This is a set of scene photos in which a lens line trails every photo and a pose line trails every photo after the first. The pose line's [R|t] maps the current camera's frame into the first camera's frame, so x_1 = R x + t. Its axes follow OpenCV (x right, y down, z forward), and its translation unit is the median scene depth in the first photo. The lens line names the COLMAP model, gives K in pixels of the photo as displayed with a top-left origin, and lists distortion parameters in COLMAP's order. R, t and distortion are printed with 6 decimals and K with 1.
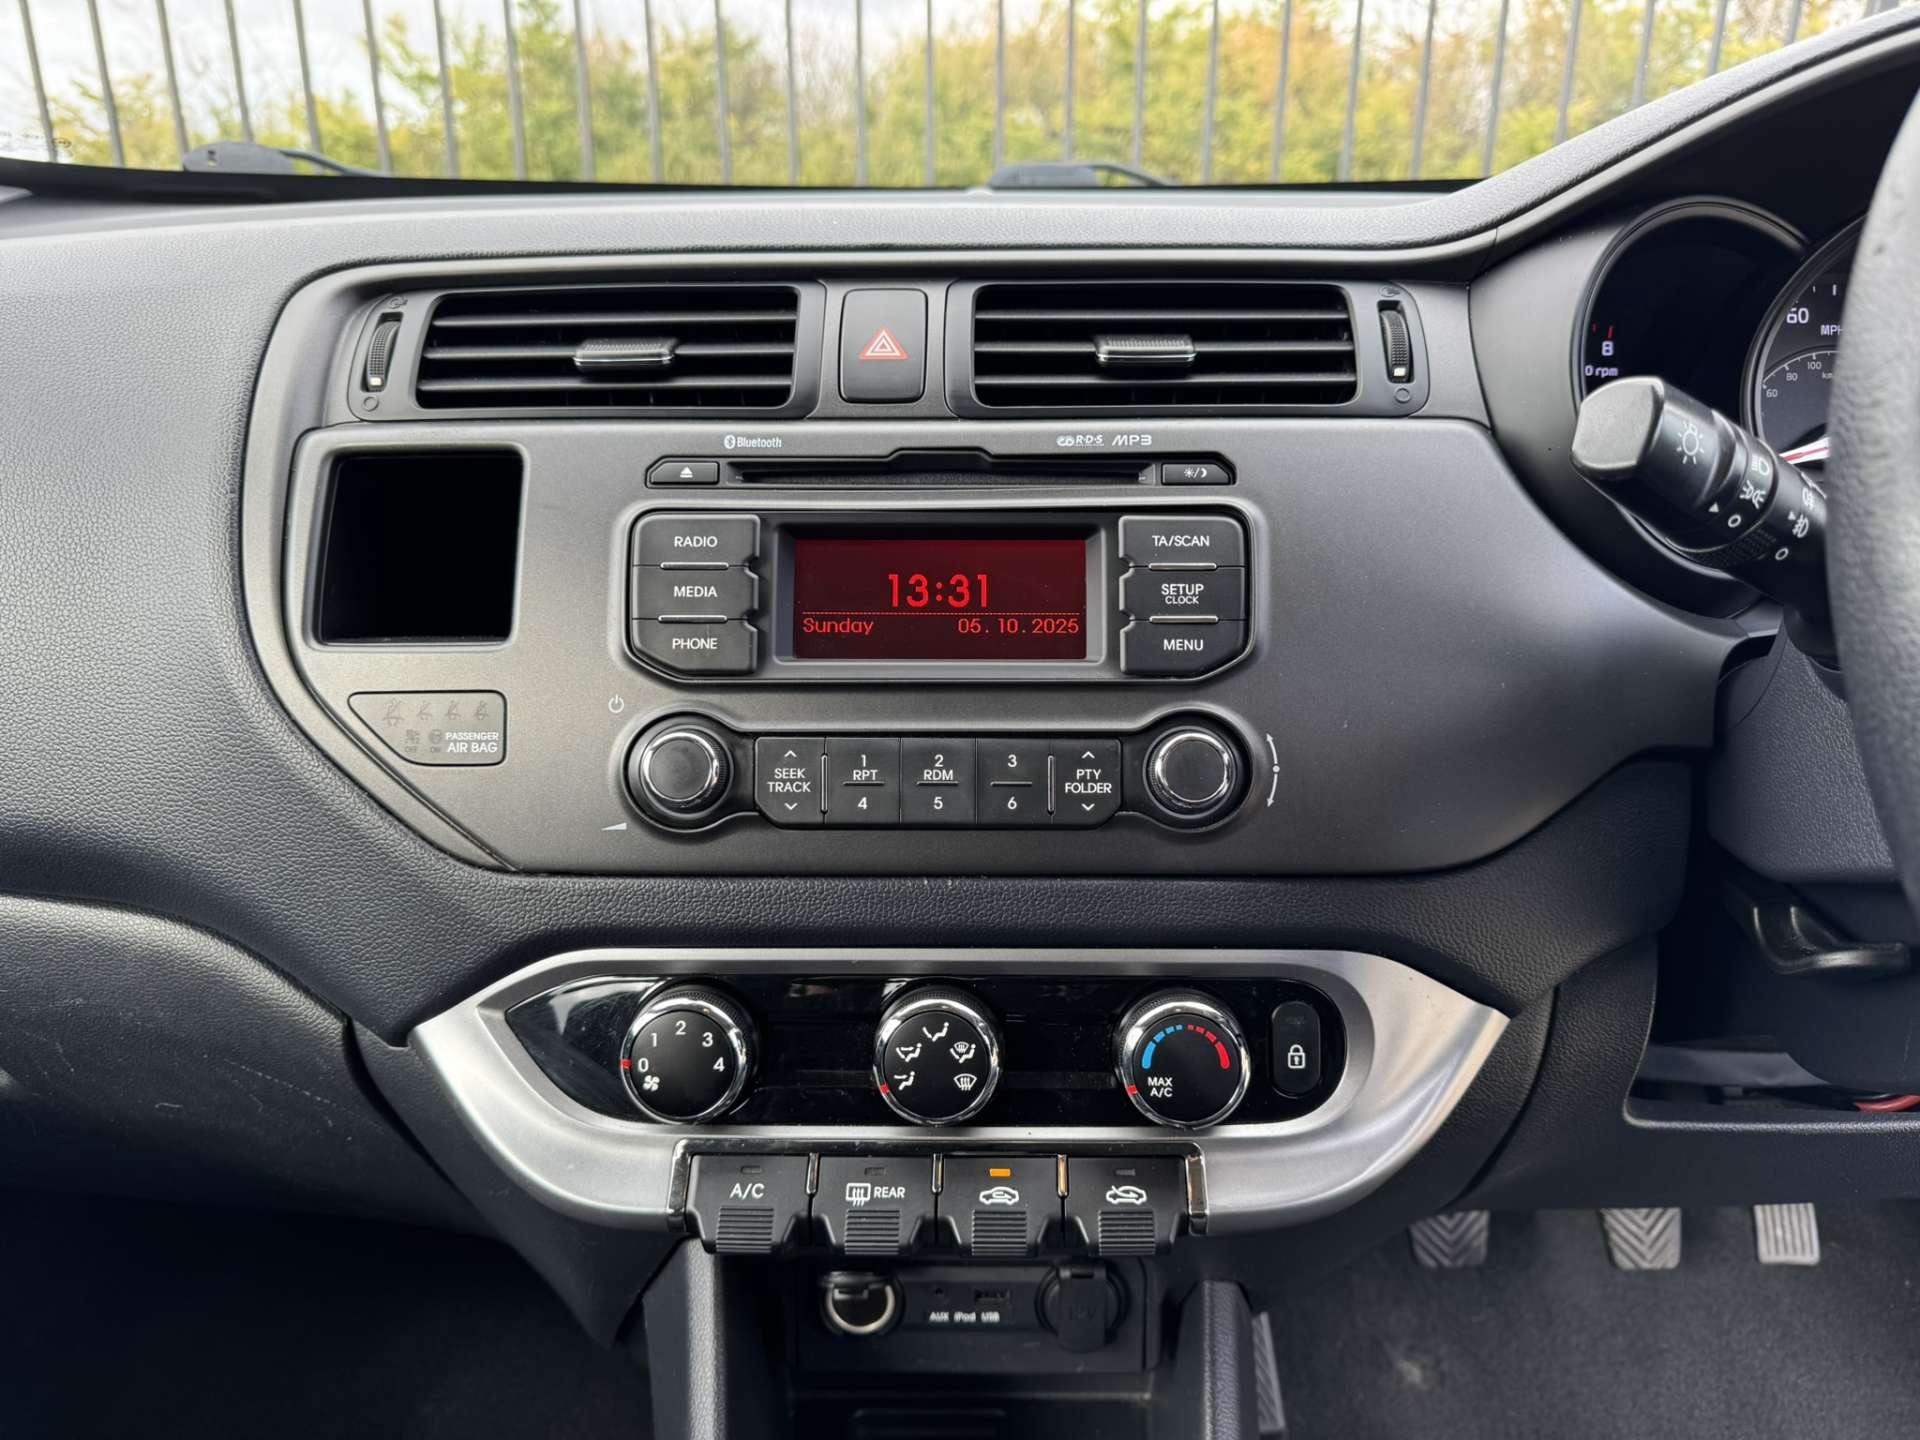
lens RADIAL K [[1344.2, 0, 967.6], [0, 1344.2, 705.7], [0, 0, 1]] dist [0.026056, -0.031628]
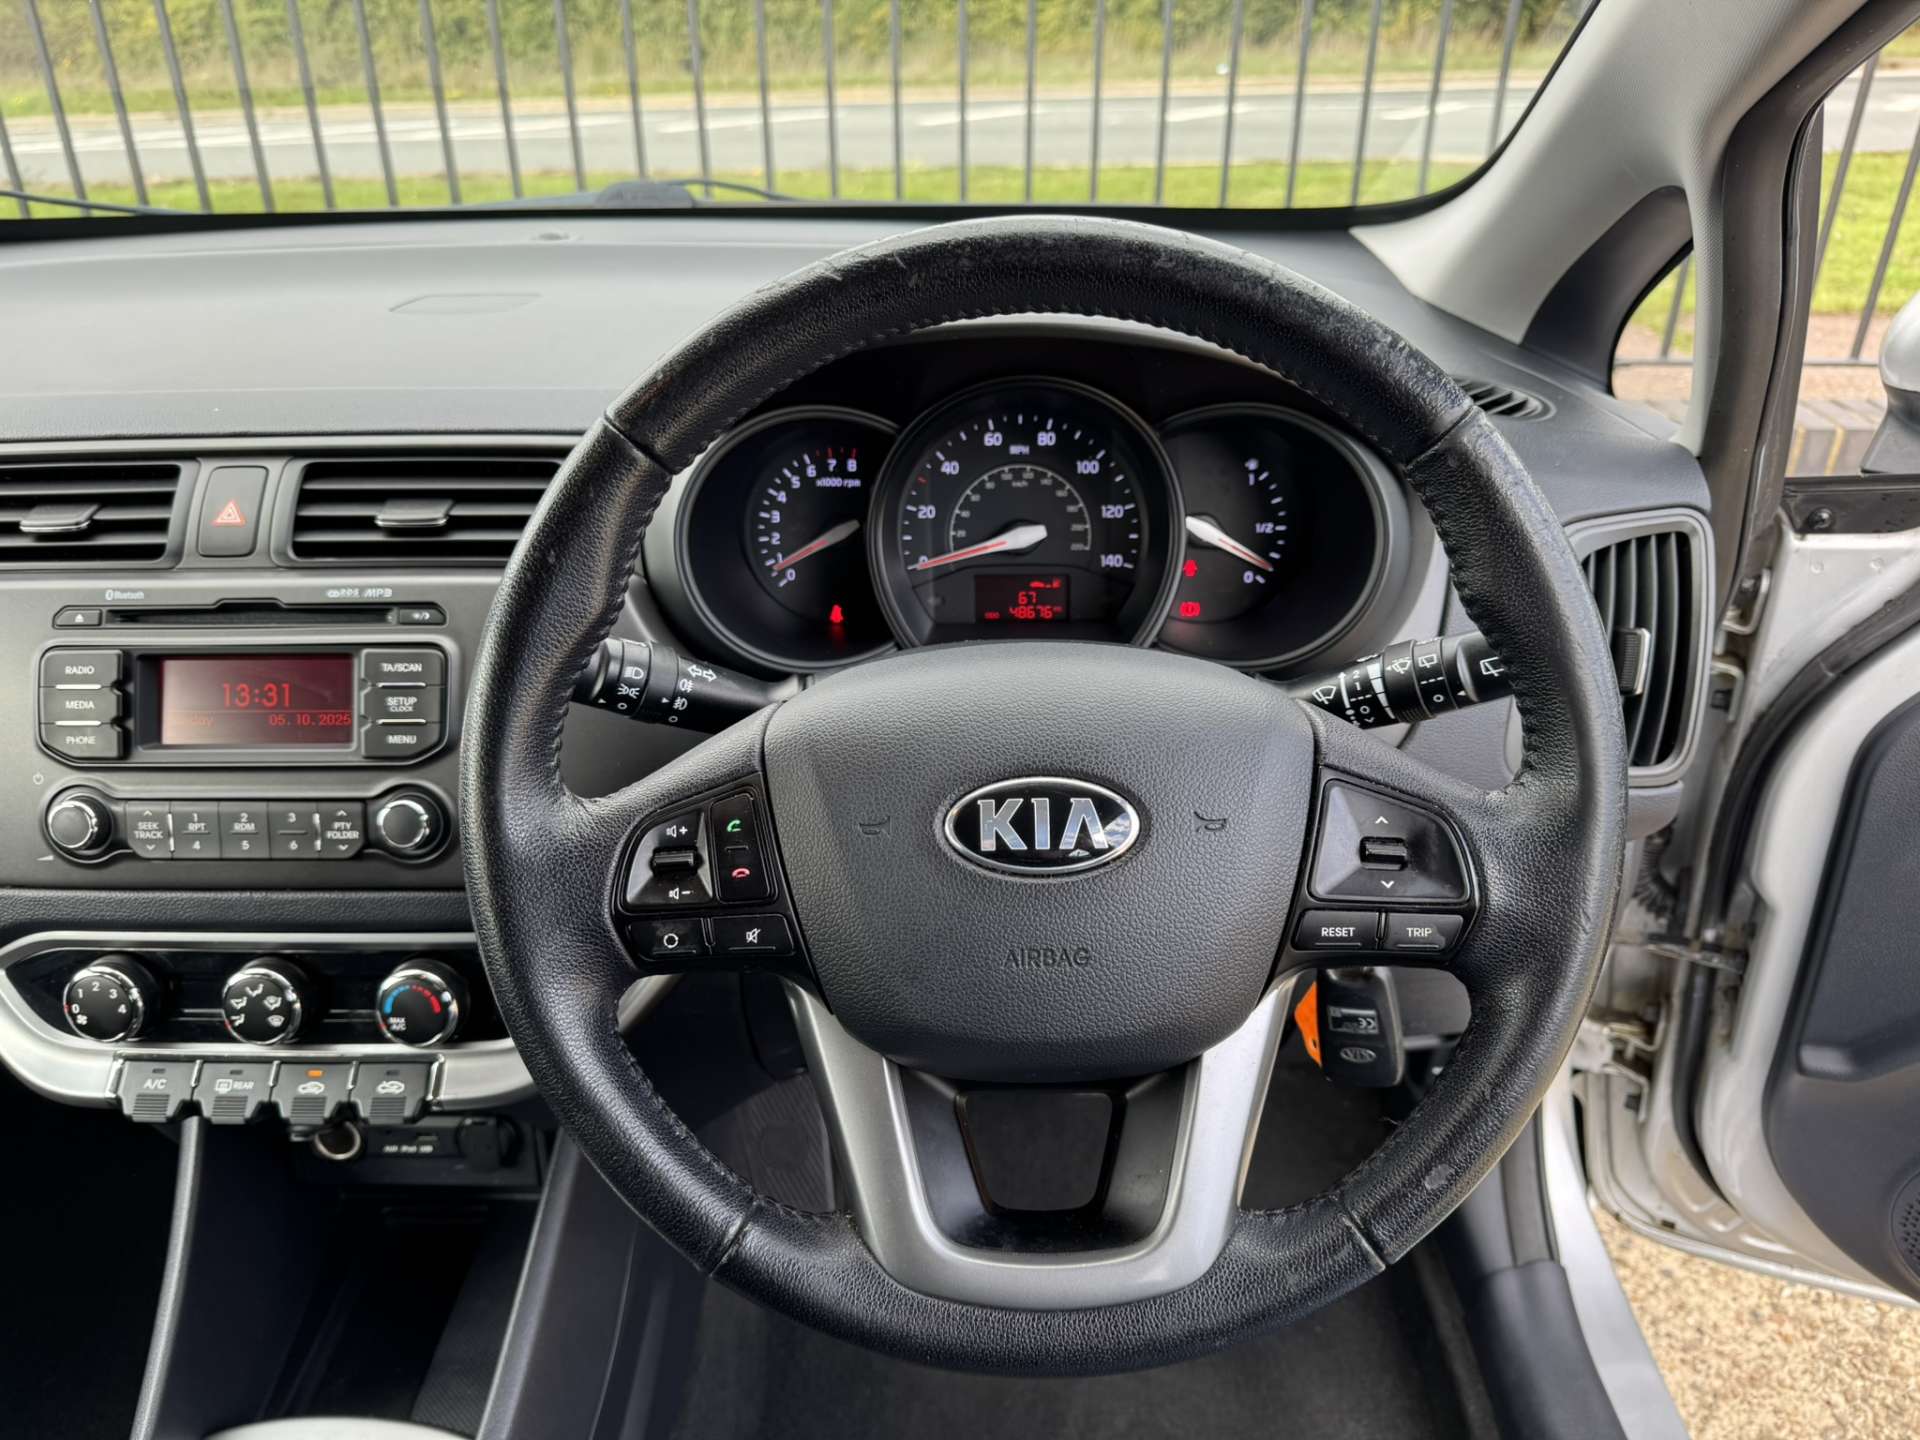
lens RADIAL K [[1344.2, 0, 1005.5], [0, 1344.2, 717.2], [0, 0, 1]] dist [0.026056, -0.031628]
pose [[0.999120, -0.004633, -0.041682, 0.884214], [0.011237, 0.987114, 0.159623, -0.298554], [0.040405, -0.159951, 0.986298, -0.438395]]
